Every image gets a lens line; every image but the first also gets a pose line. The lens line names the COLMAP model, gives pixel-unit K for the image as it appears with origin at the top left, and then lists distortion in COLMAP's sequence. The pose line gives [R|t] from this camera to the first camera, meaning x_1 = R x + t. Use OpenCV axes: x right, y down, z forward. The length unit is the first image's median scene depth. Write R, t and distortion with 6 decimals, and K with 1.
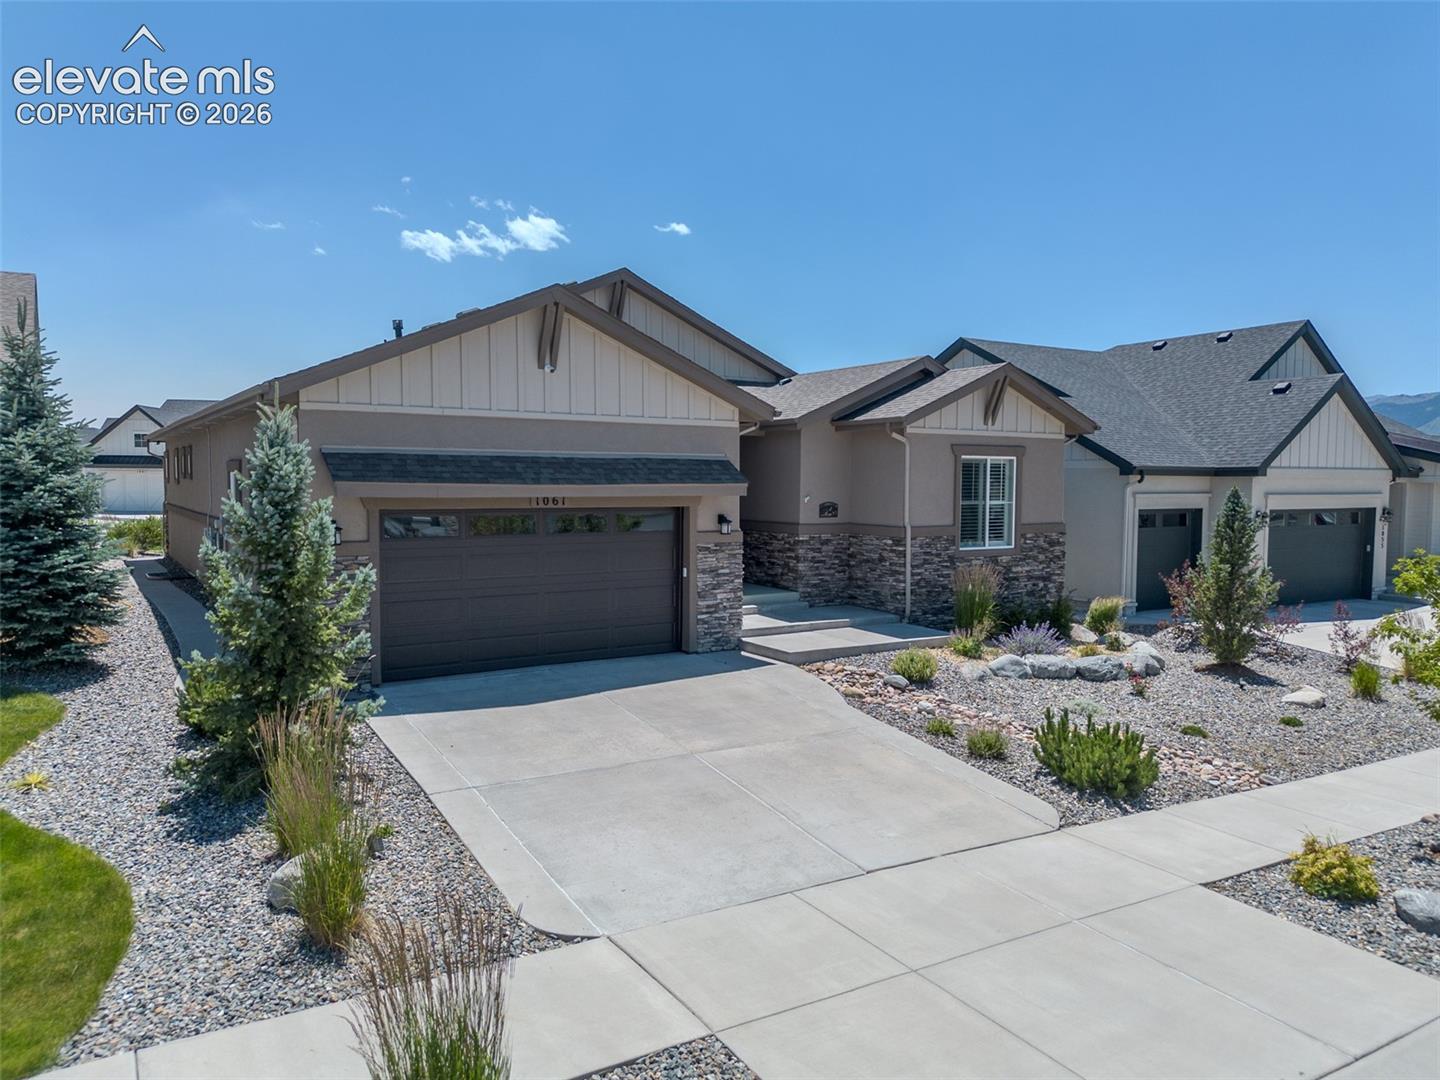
lens RADIAL K [[1022.0, 0, 714.0], [0, 1022.0, 541.6], [0, 0, 1]] dist [0.051038, -0.020071]
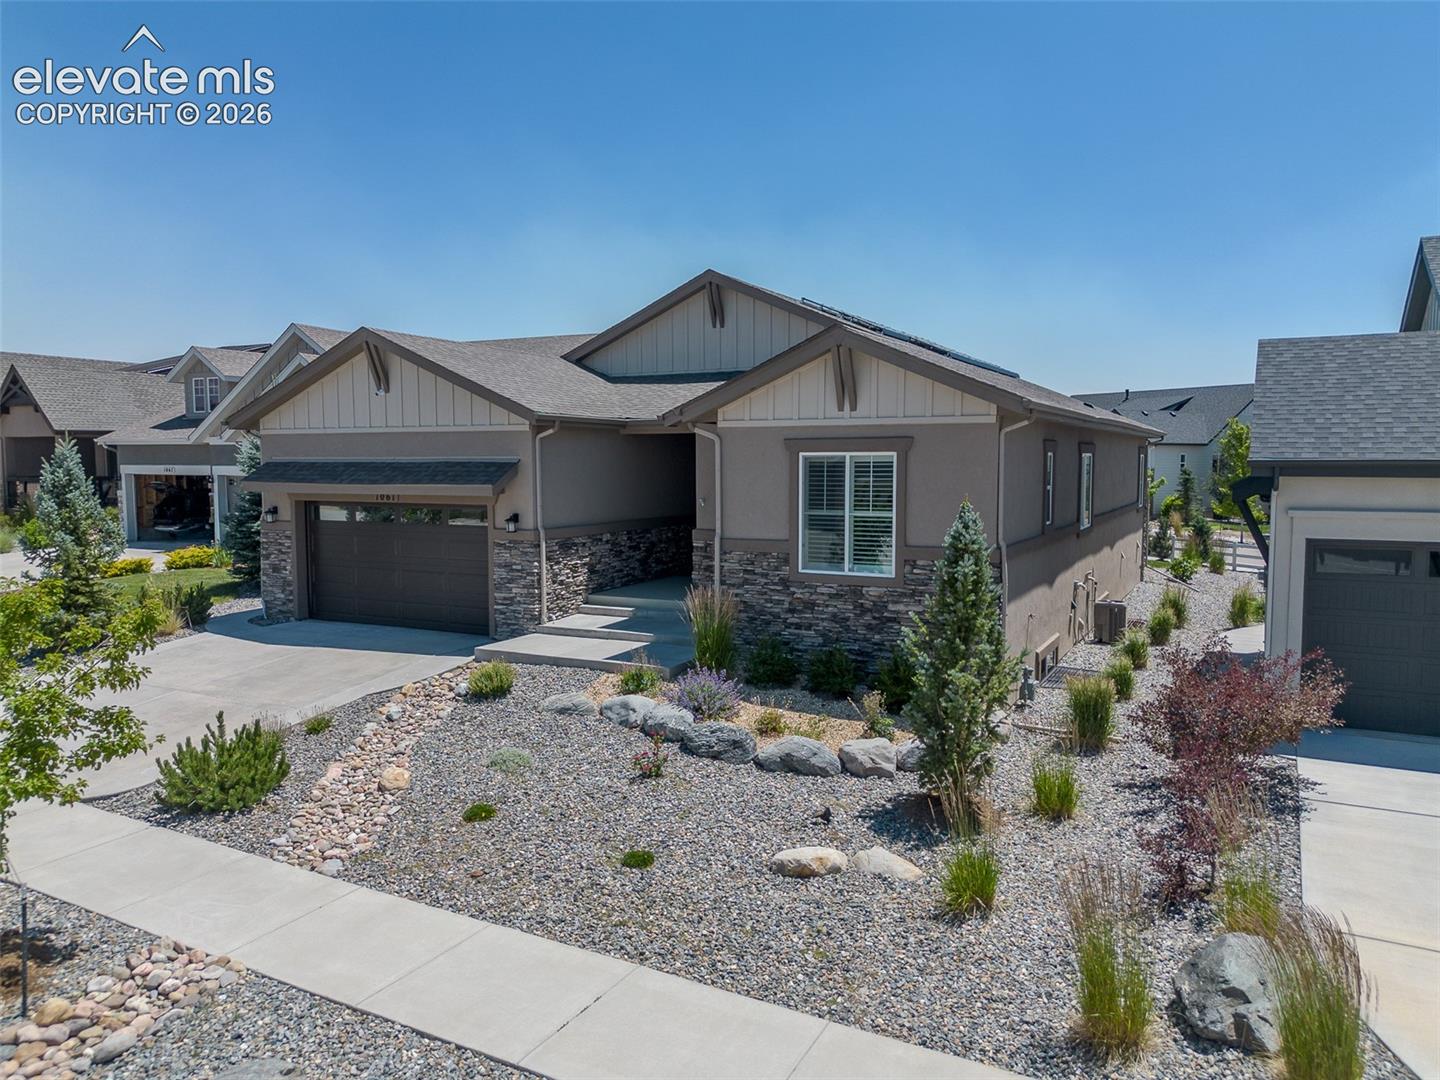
lens RADIAL K [[1022.0, 0, 725.0], [0, 1022.0, 542.4], [0, 0, 1]] dist [0.051038, -0.020071]
pose [[0.510063, 0.062006, -0.857899, 0.920758], [-0.049296, 0.997866, 0.042813, -0.047451], [0.858723, 0.020454, 0.512032, 0.569600]]
